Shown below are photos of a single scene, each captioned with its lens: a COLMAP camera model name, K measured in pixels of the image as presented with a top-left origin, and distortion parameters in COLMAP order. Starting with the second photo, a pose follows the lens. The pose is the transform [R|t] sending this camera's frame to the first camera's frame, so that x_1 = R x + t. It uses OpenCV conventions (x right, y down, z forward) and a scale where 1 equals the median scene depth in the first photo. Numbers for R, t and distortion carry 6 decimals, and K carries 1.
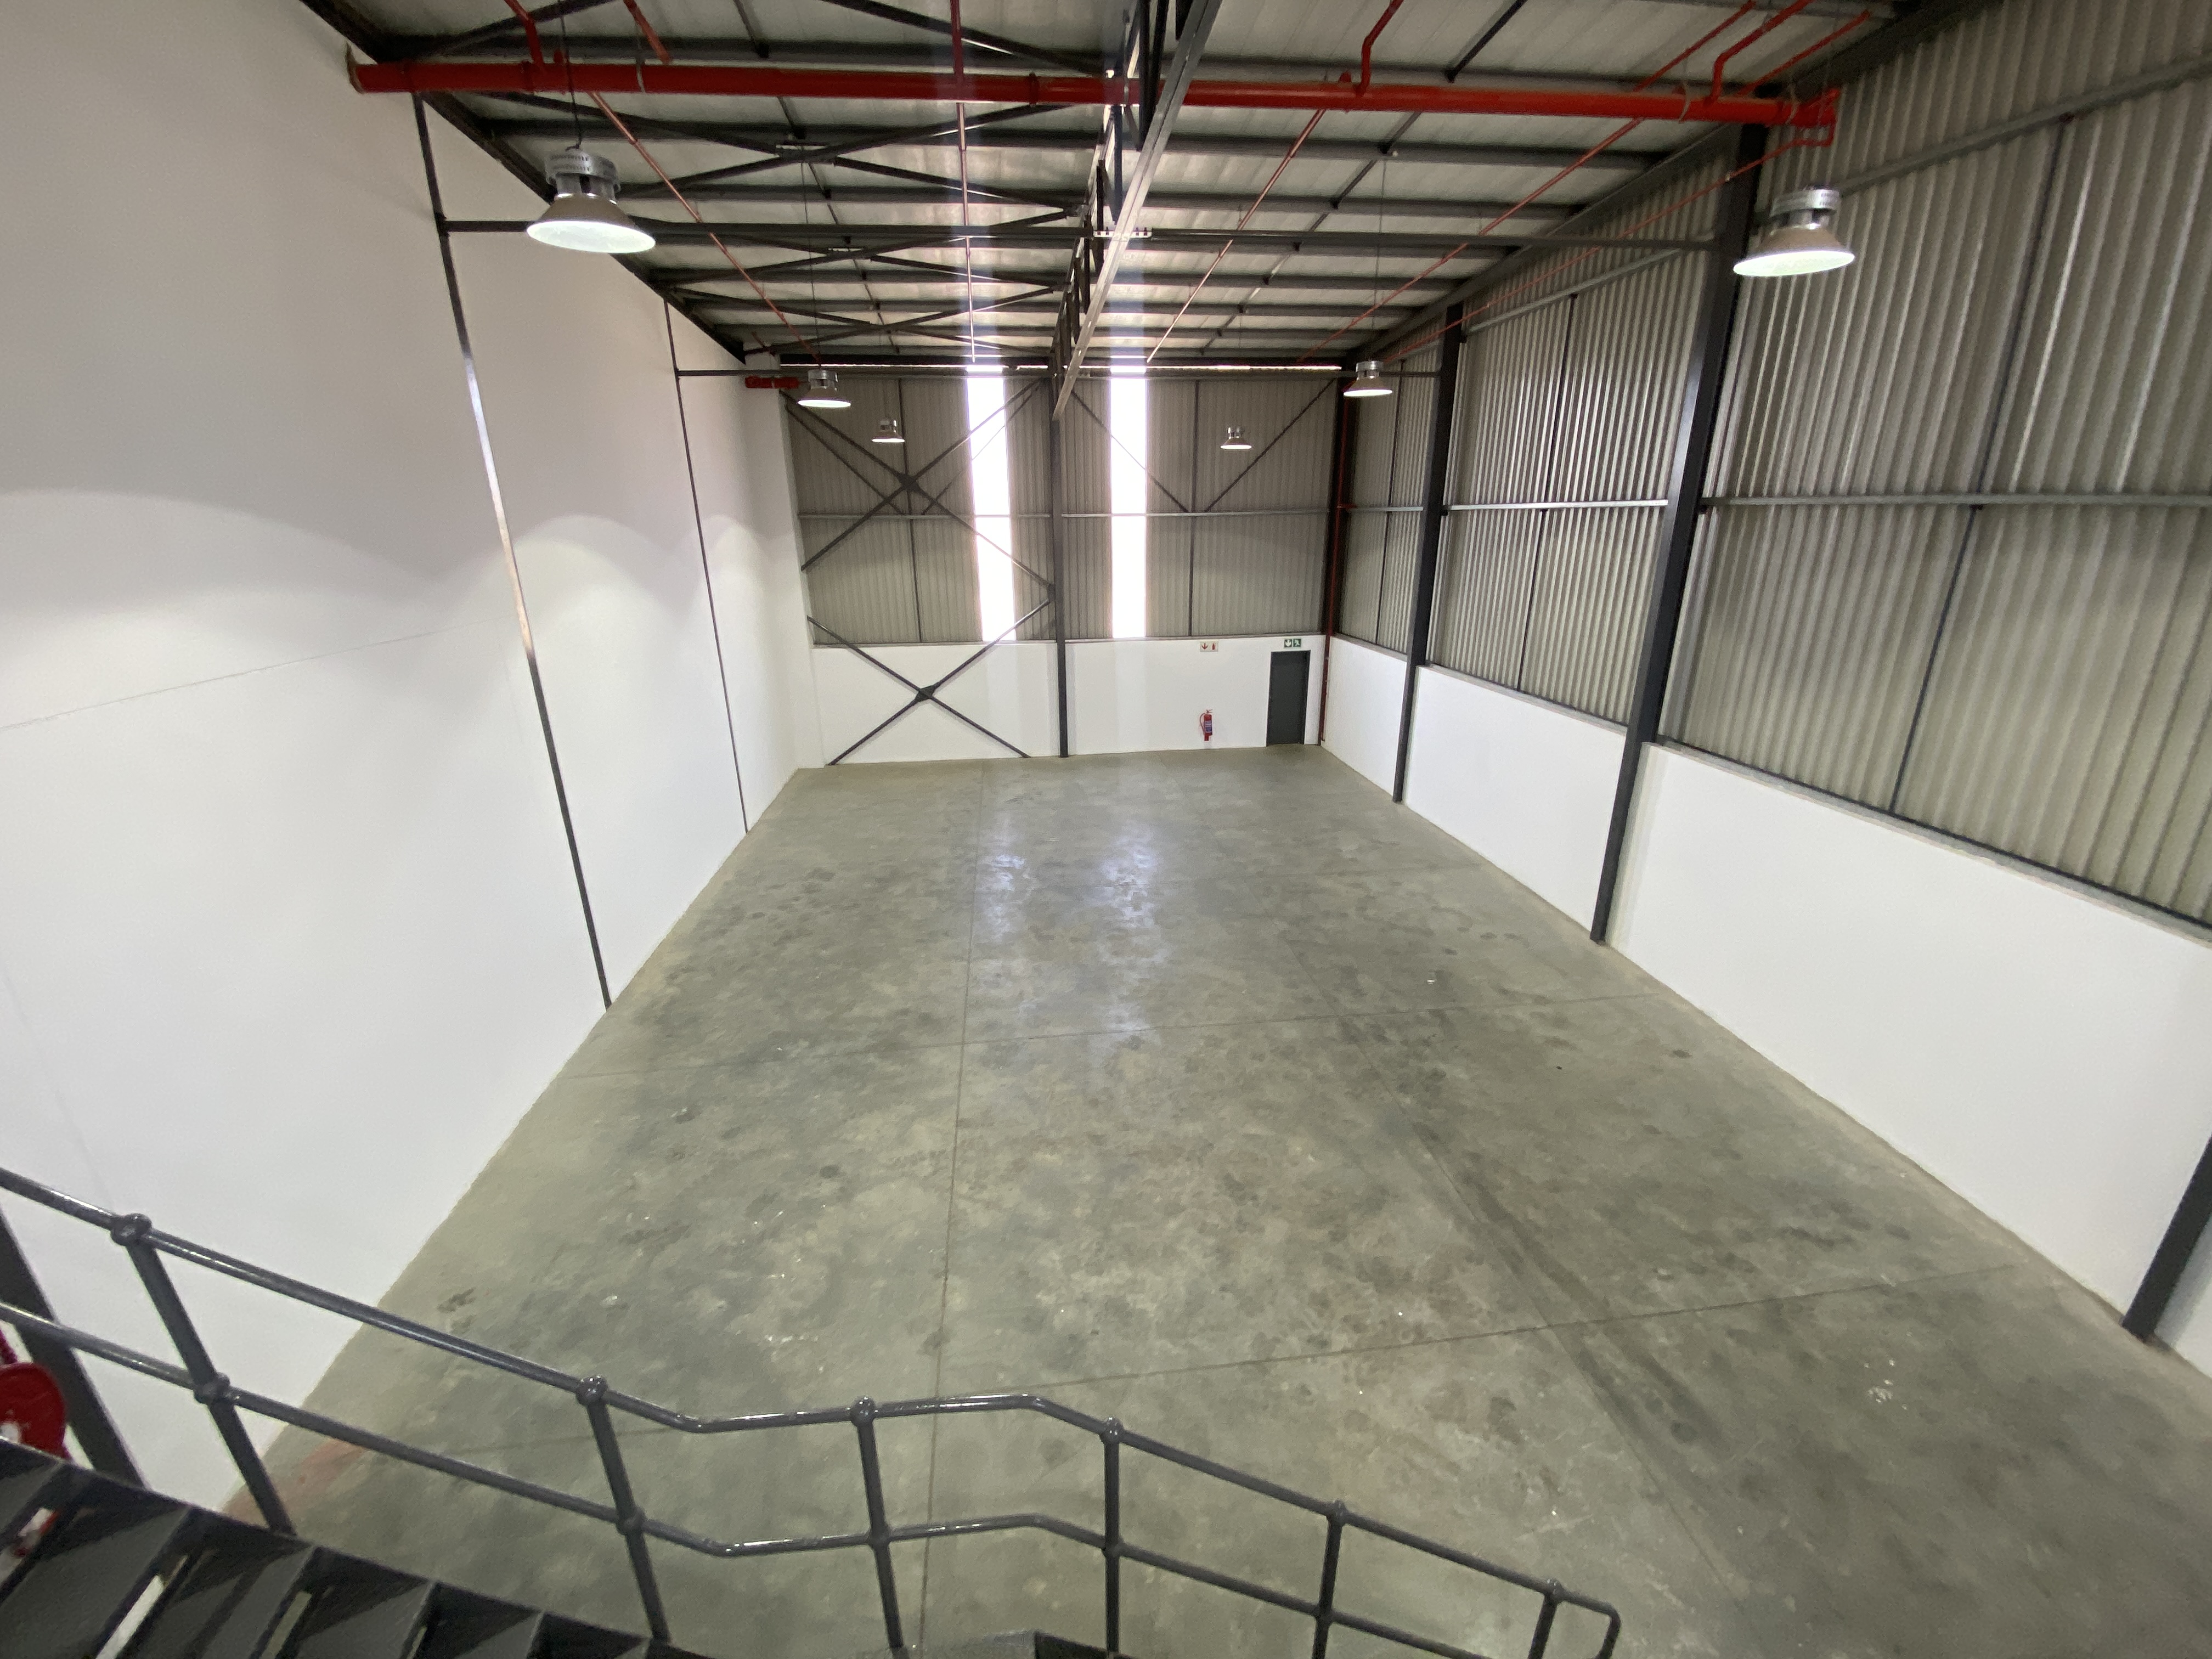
lens RADIAL K [[893.2, 0, 1106.0], [0, 893.2, 829.5], [0, 0, 1]] dist [0.045674, -0.035509]
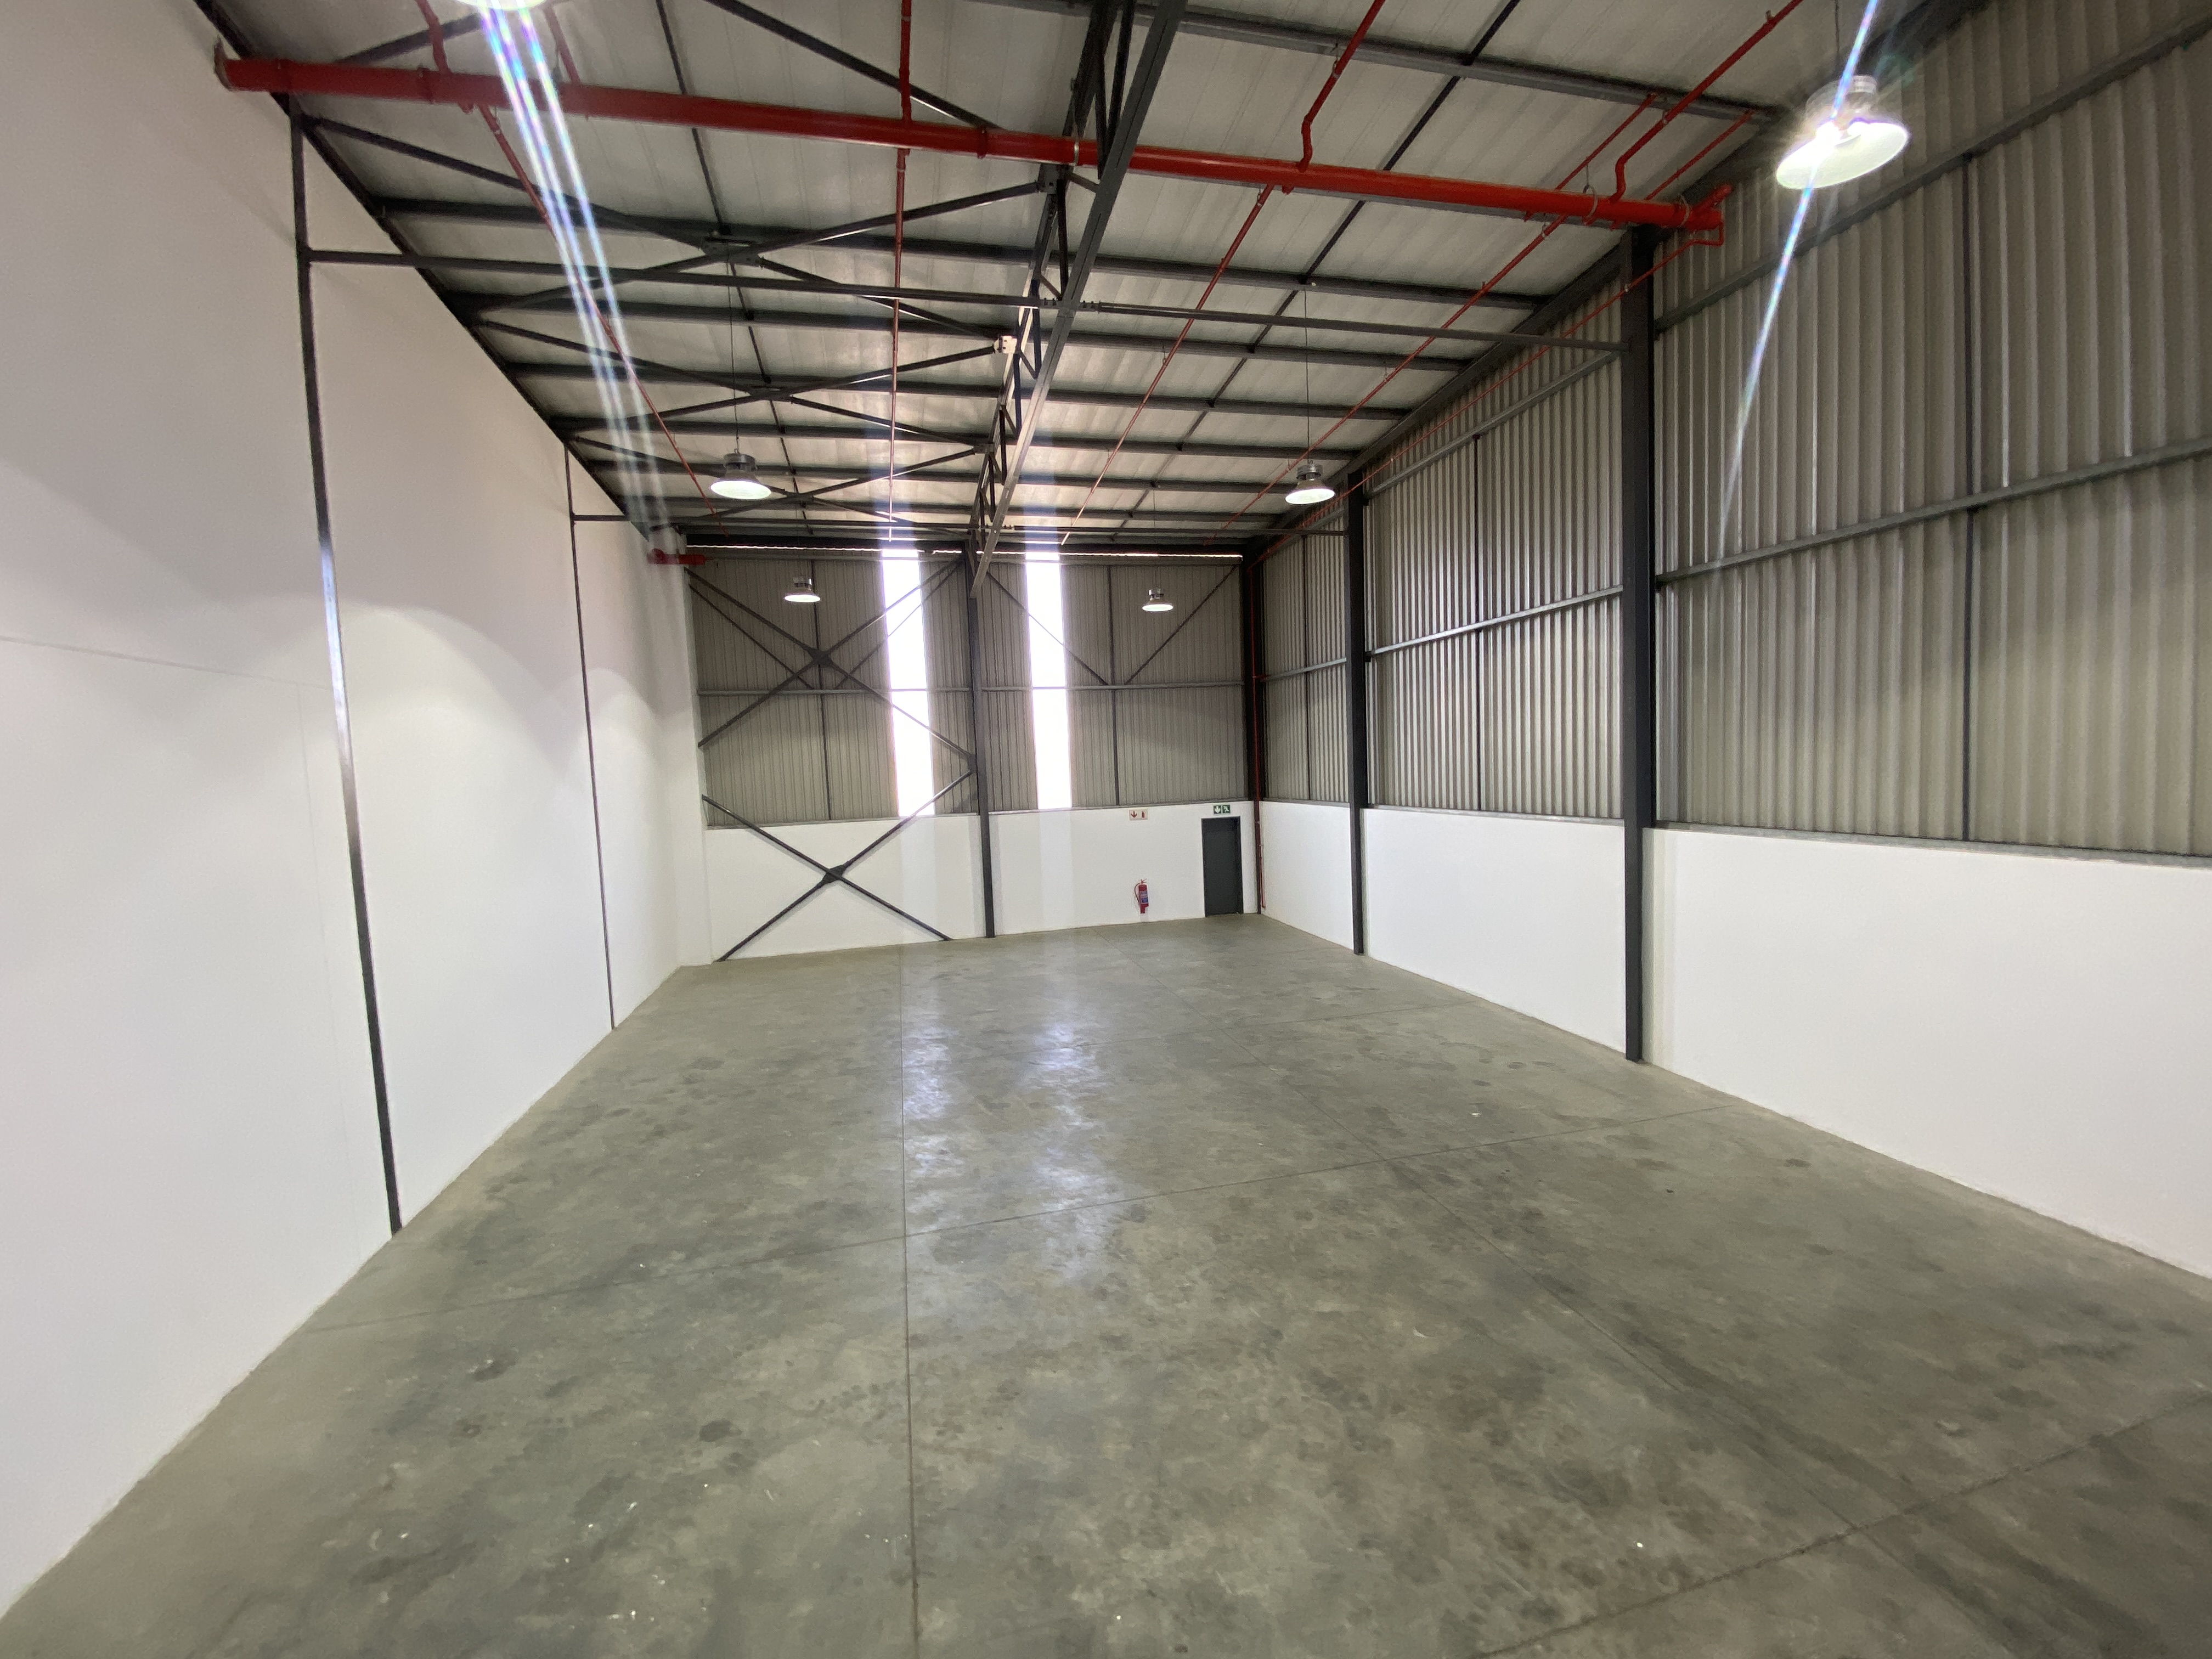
lens RADIAL K [[896.3, 0, 1102.5], [0, 896.3, 827.8], [0, 0, 1]] dist [0.028816, -0.024024]
pose [[0.992644, -0.038906, 0.114644, -0.064911], [0.068016, 0.962603, -0.262239, 0.111813], [-0.100154, 0.268107, 0.958169, 0.172450]]
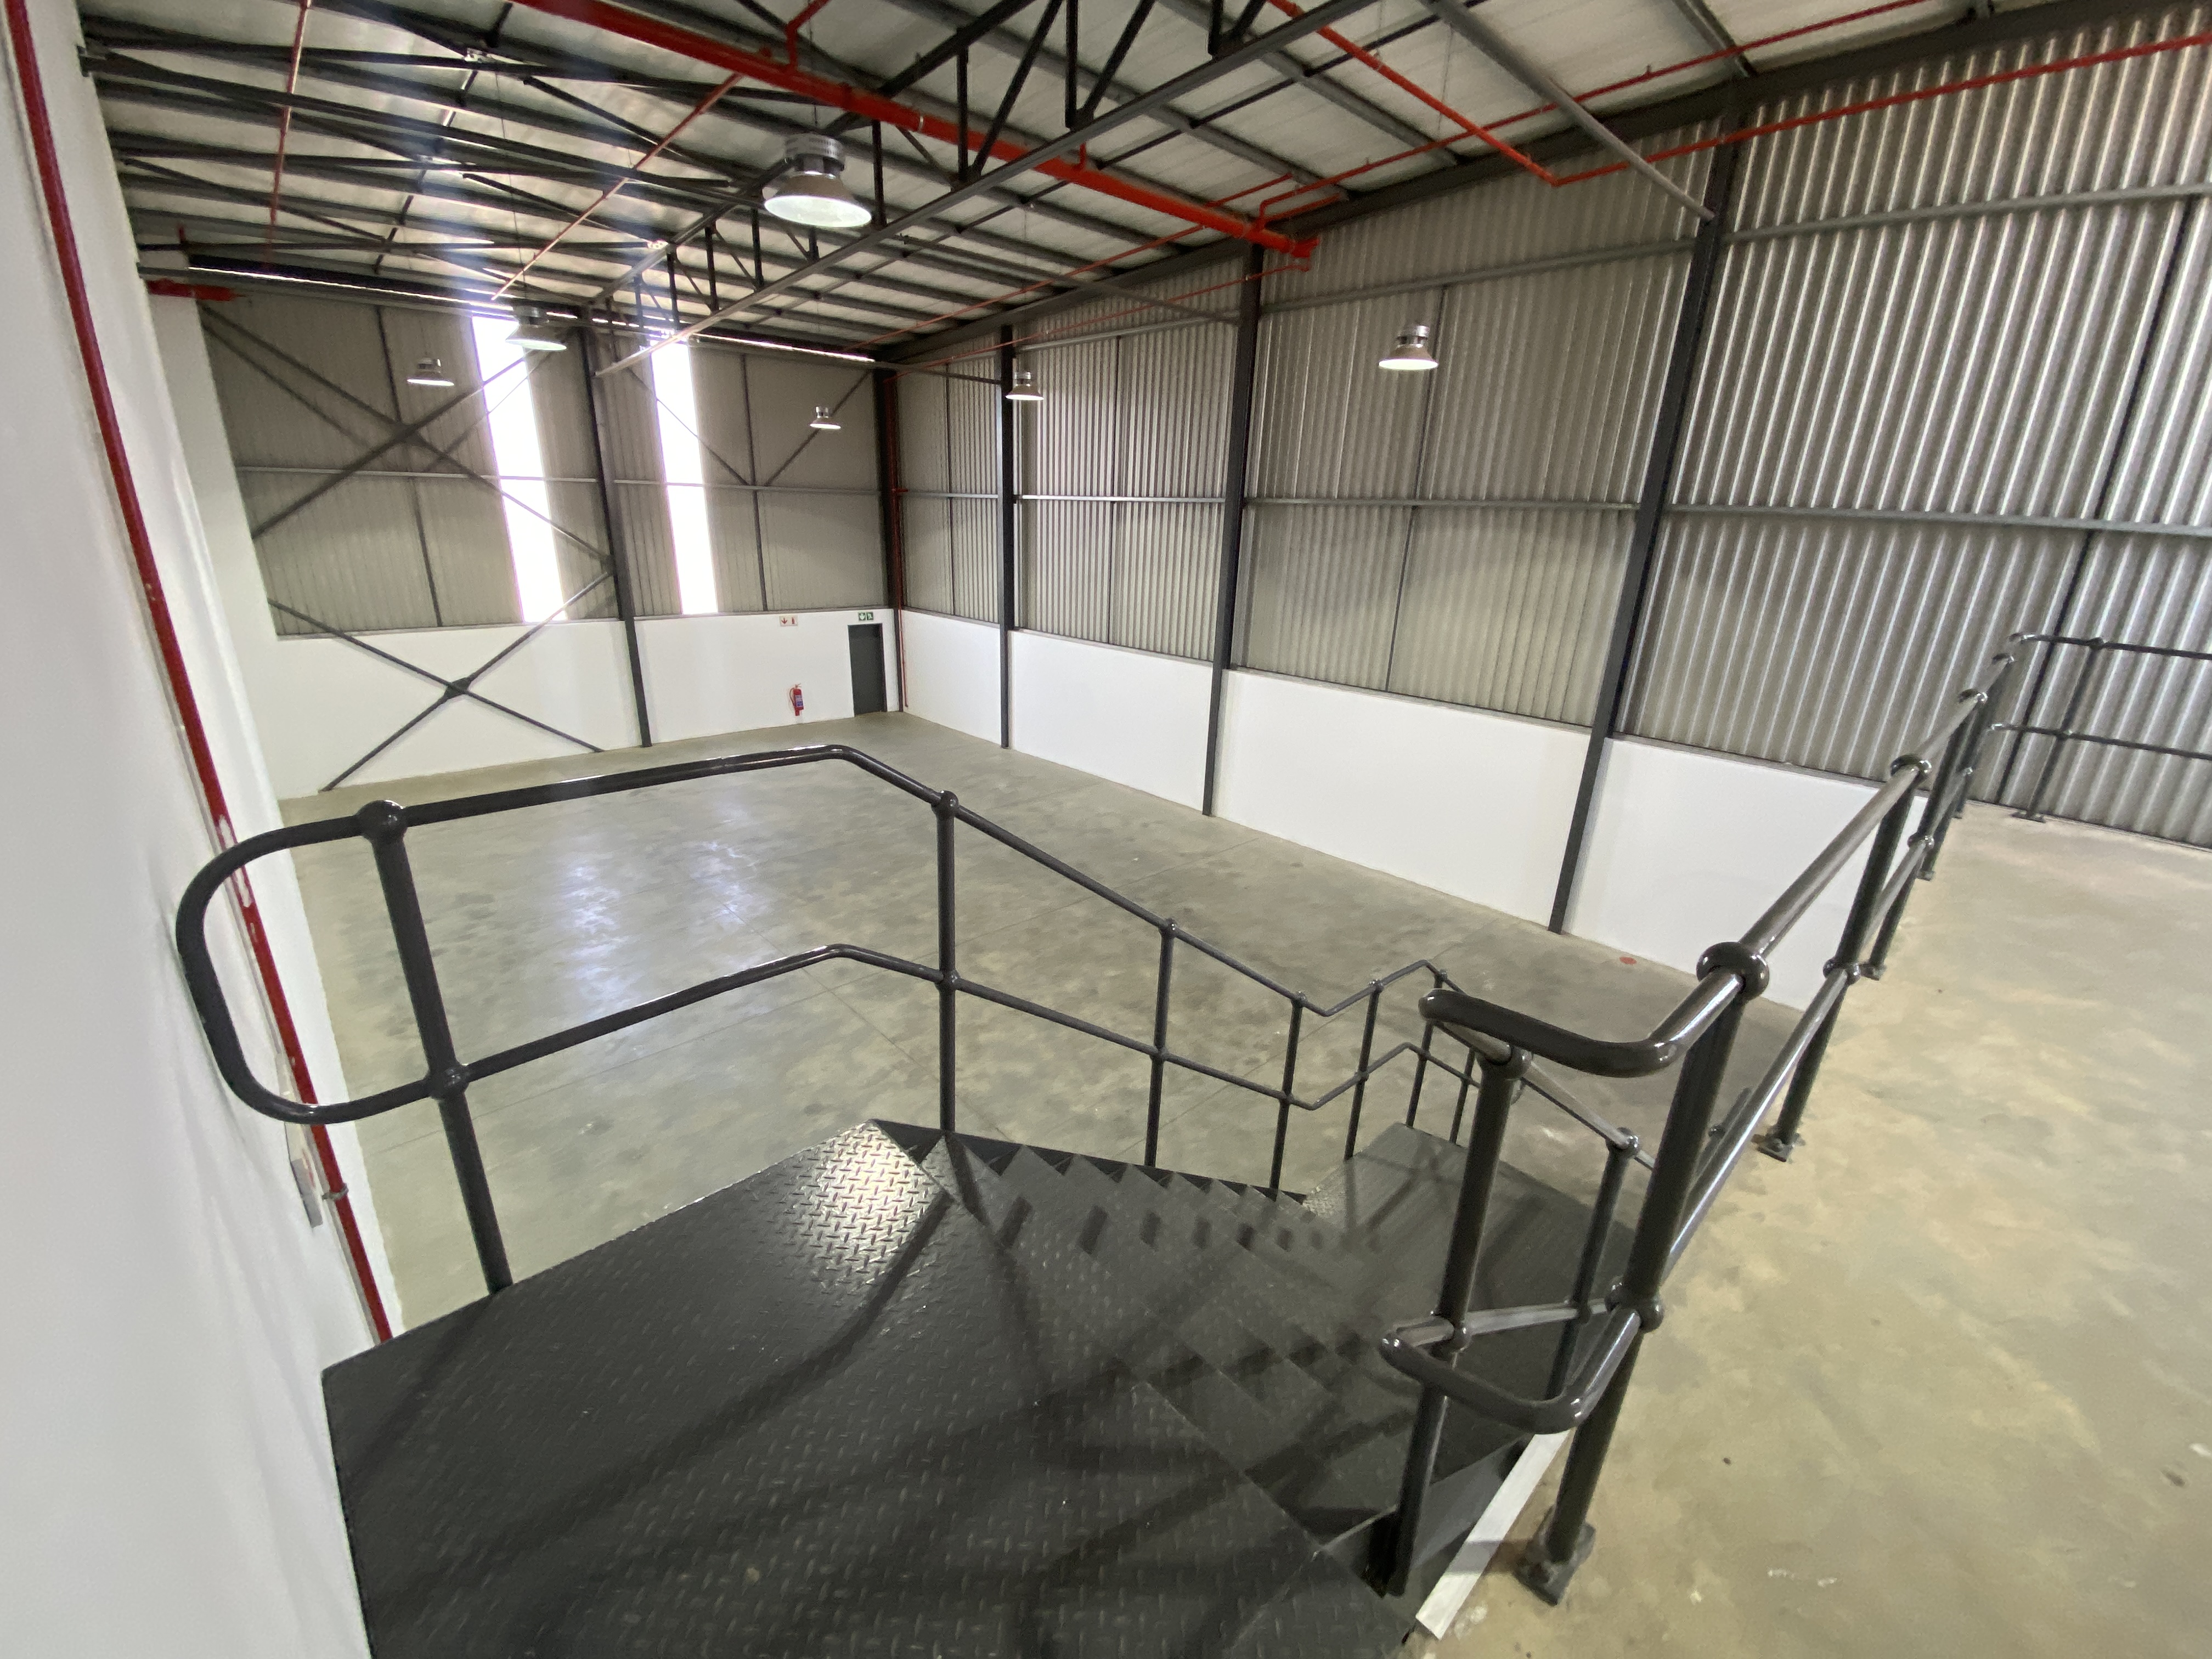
lens RADIAL K [[893.2, 0, 1106.0], [0, 893.2, 829.5], [0, 0, 1]] dist [0.045674, -0.035509]
pose [[0.800685, -0.166255, 0.575554, -0.426632], [0.159087, 0.985234, 0.063281, 0.036614], [-0.577576, 0.040895, 0.815312, -0.041155]]
